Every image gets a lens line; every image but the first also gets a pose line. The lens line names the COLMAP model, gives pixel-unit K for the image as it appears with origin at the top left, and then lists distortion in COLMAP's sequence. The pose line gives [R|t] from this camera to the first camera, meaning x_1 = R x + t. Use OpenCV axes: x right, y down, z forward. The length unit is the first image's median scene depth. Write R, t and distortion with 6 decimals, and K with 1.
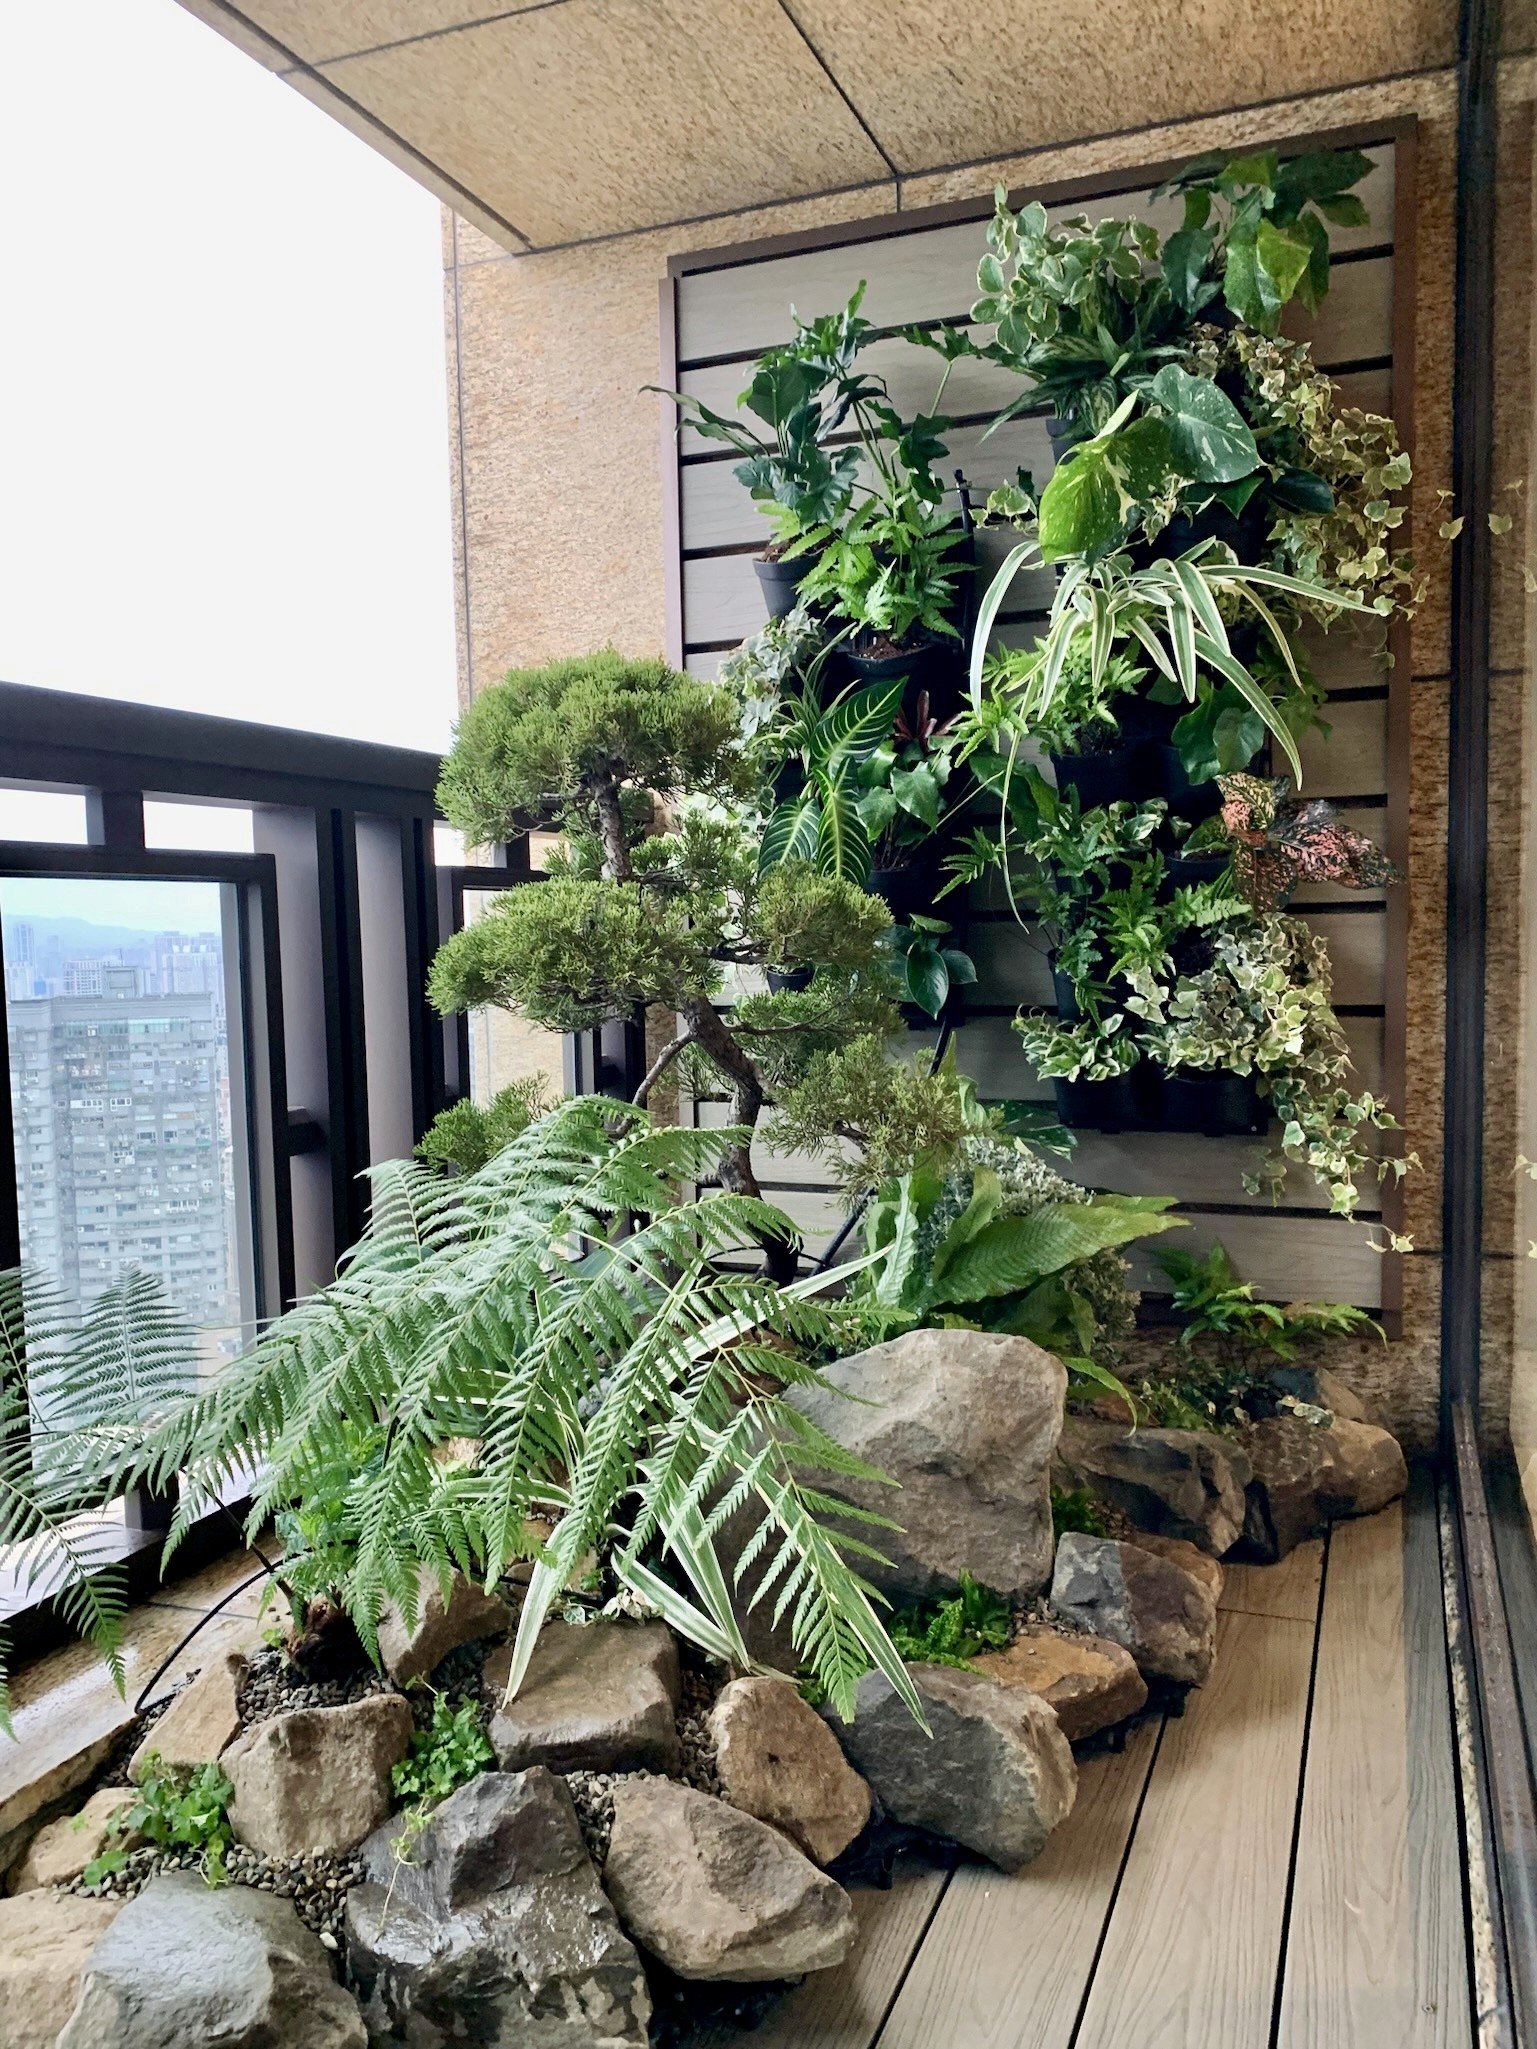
lens RADIAL K [[1568.3, 0, 769.1], [0, 1568.3, 1061.8], [0, 0, 1]] dist [0.000495, -0.001141]
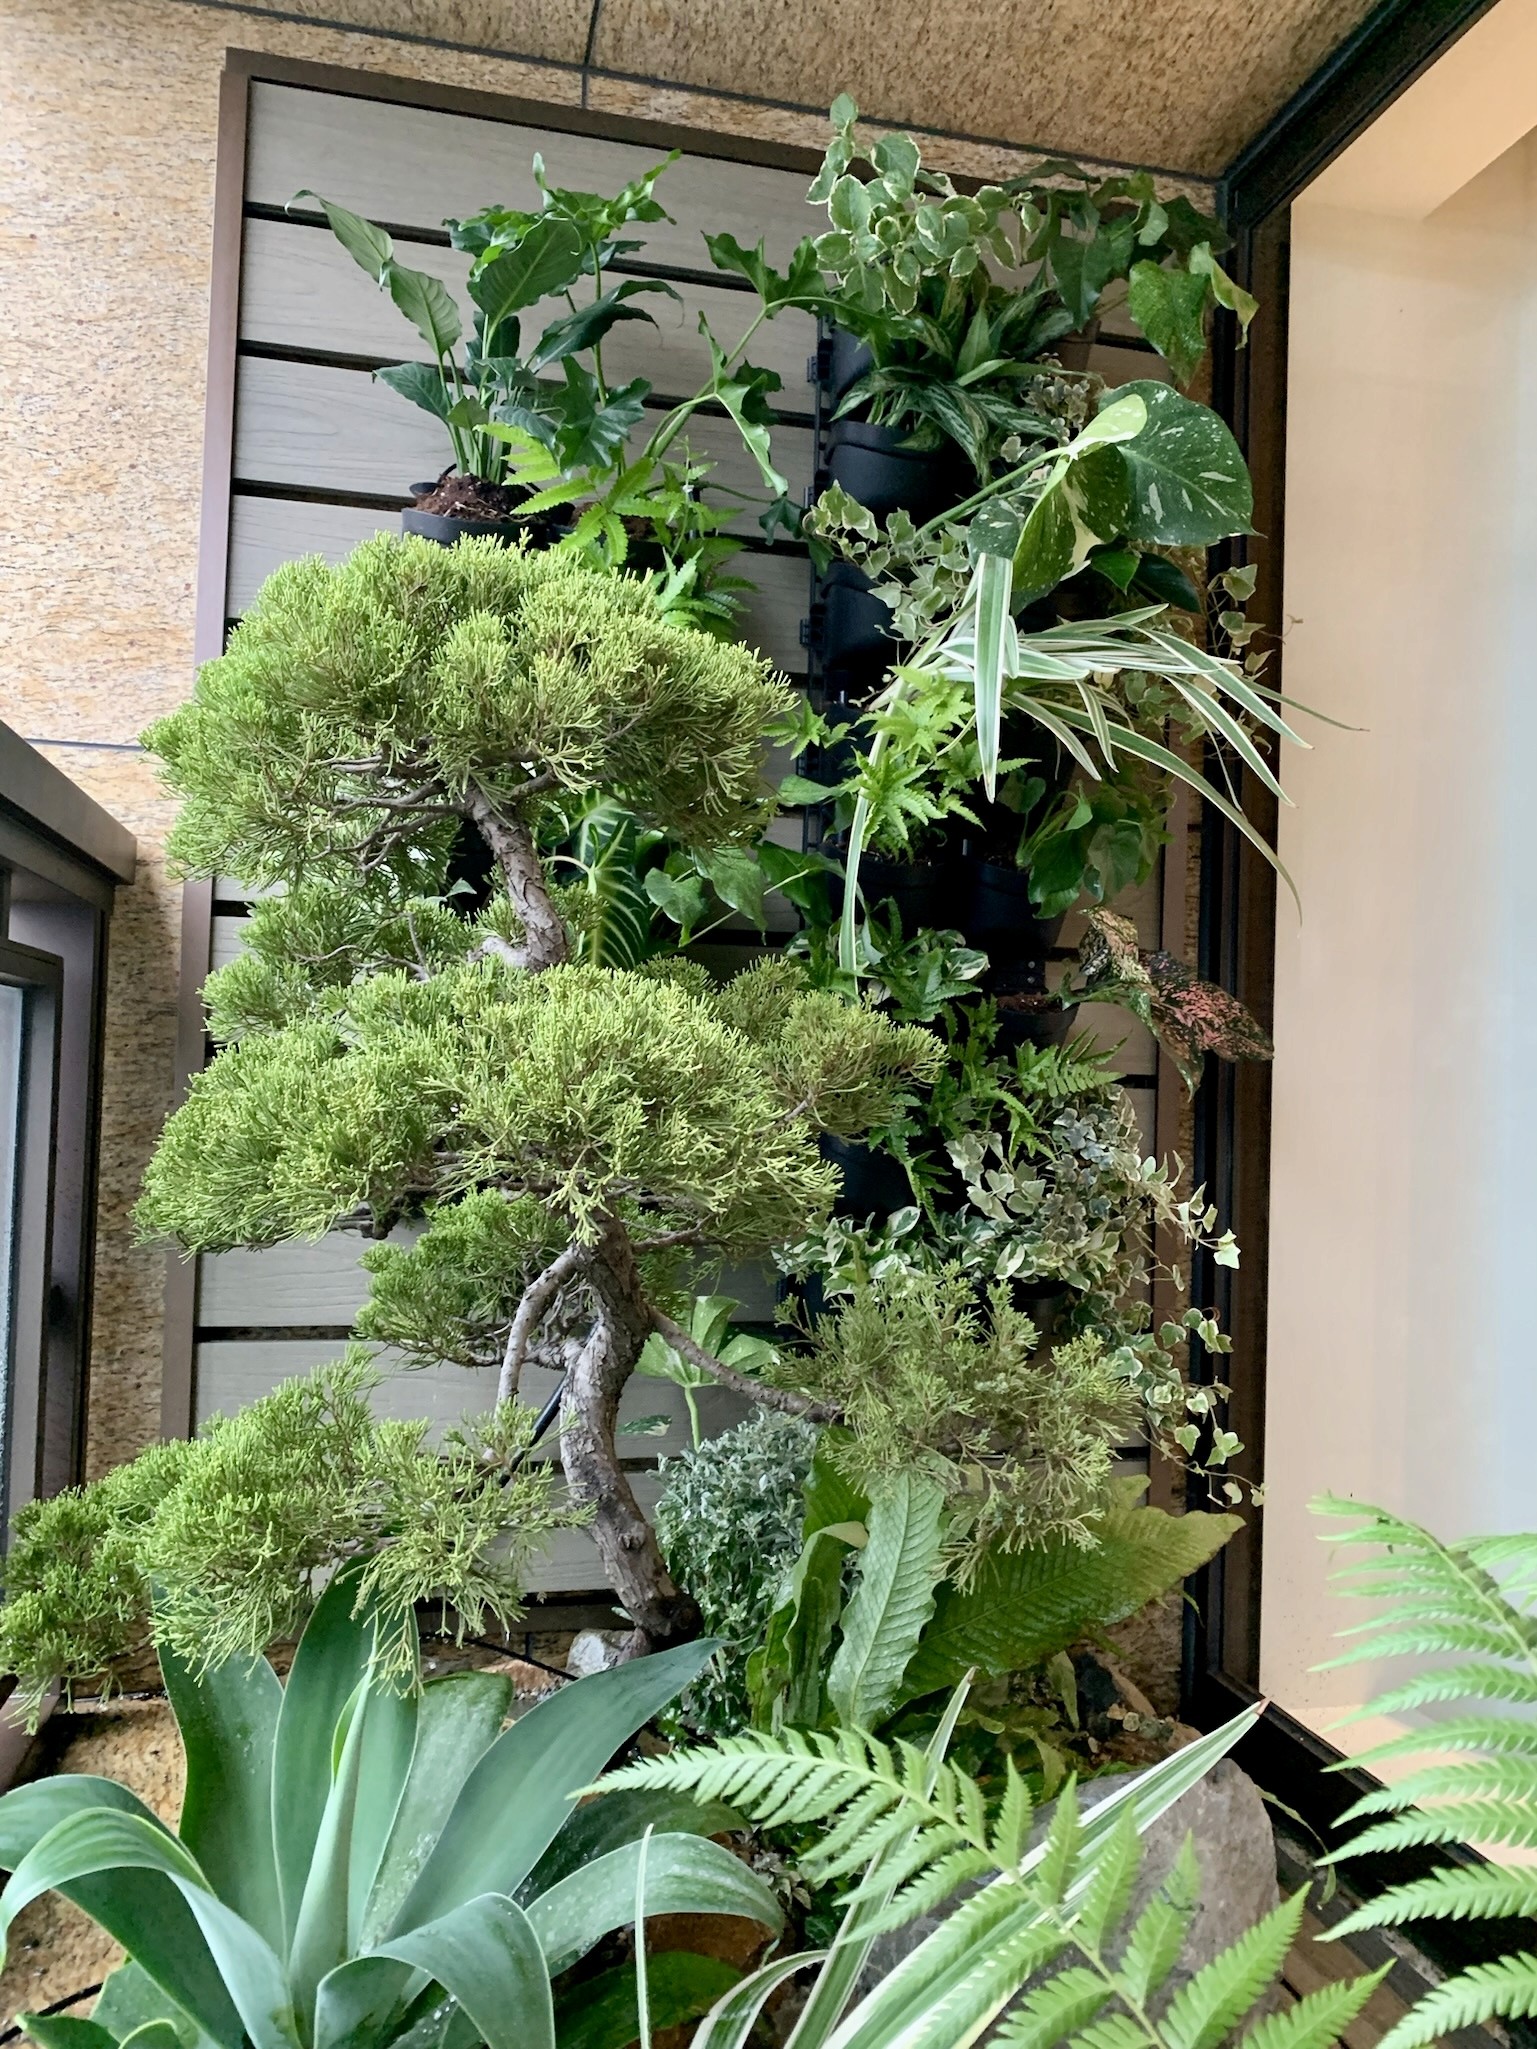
lens RADIAL K [[1621.9, 0, 768.5], [0, 1621.9, 1024.5], [0, 0, 1]] dist [-0.009763, 0.058525]
pose [[0.820350, 0.069201, 0.567659, -0.309203], [-0.003126, 0.993179, -0.116558, -0.029352], [-0.571853, 0.093844, 0.814971, 0.443084]]
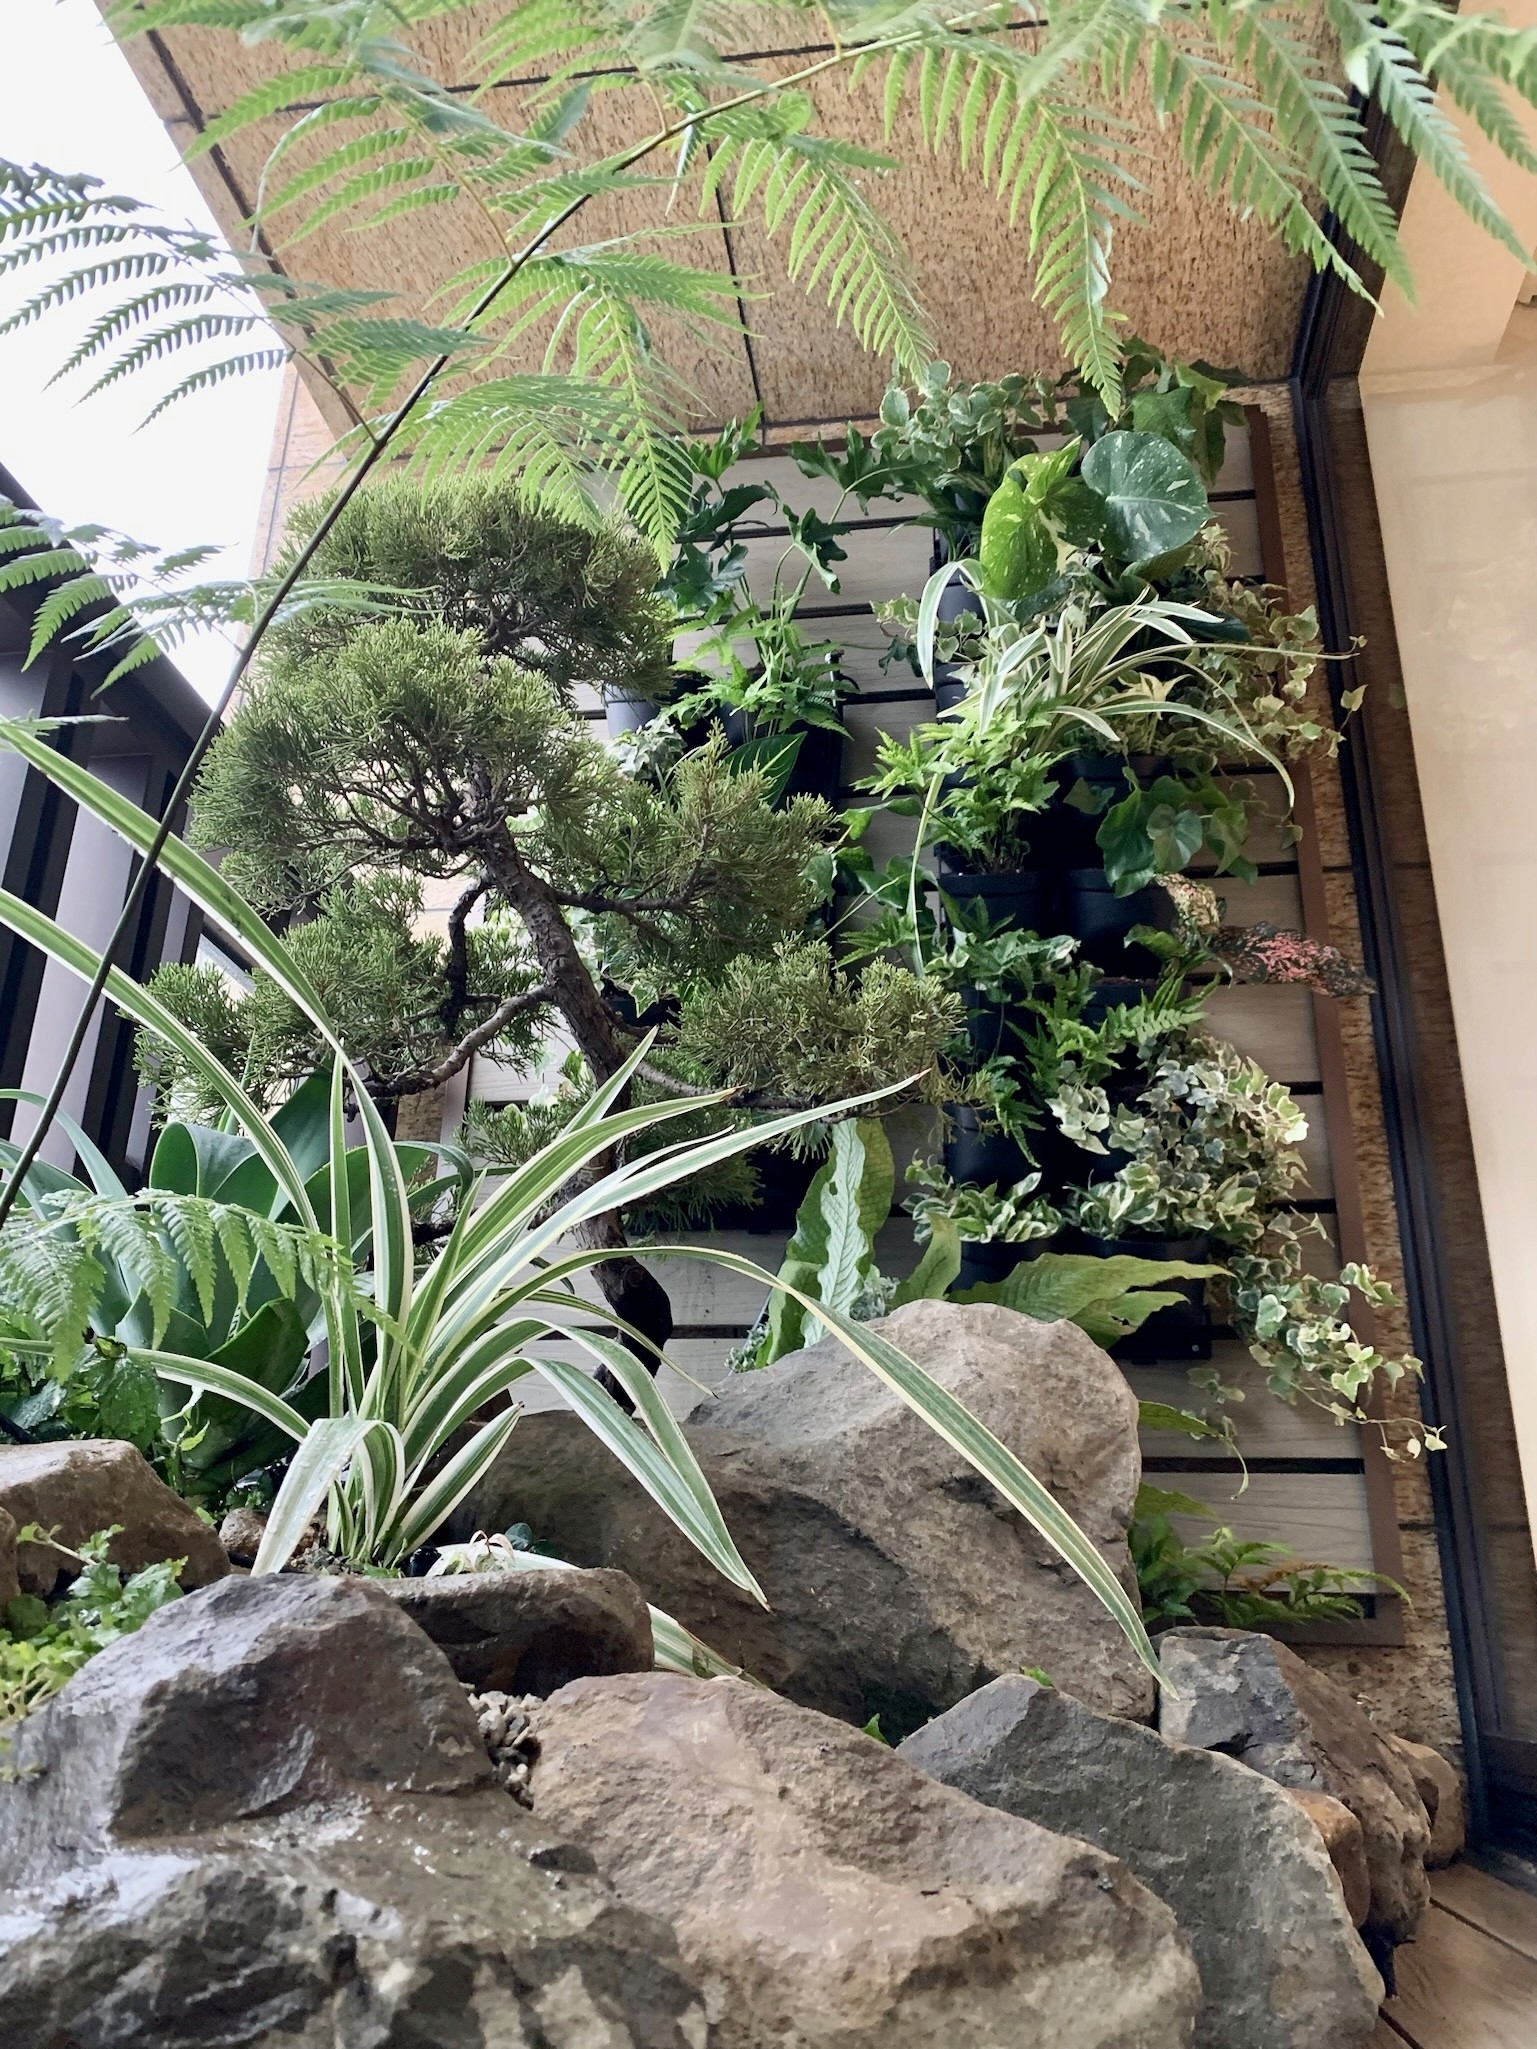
lens RADIAL K [[1582.7, 0, 768.5], [0, 1582.7, 1024.5], [0, 0, 1]] dist [0.005476, -0.004128]
pose [[0.972587, 0.123081, 0.197297, -0.084829], [-0.022933, 0.895072, -0.445331, 0.291411], [-0.231407, 0.428598, 0.873358, 0.329160]]
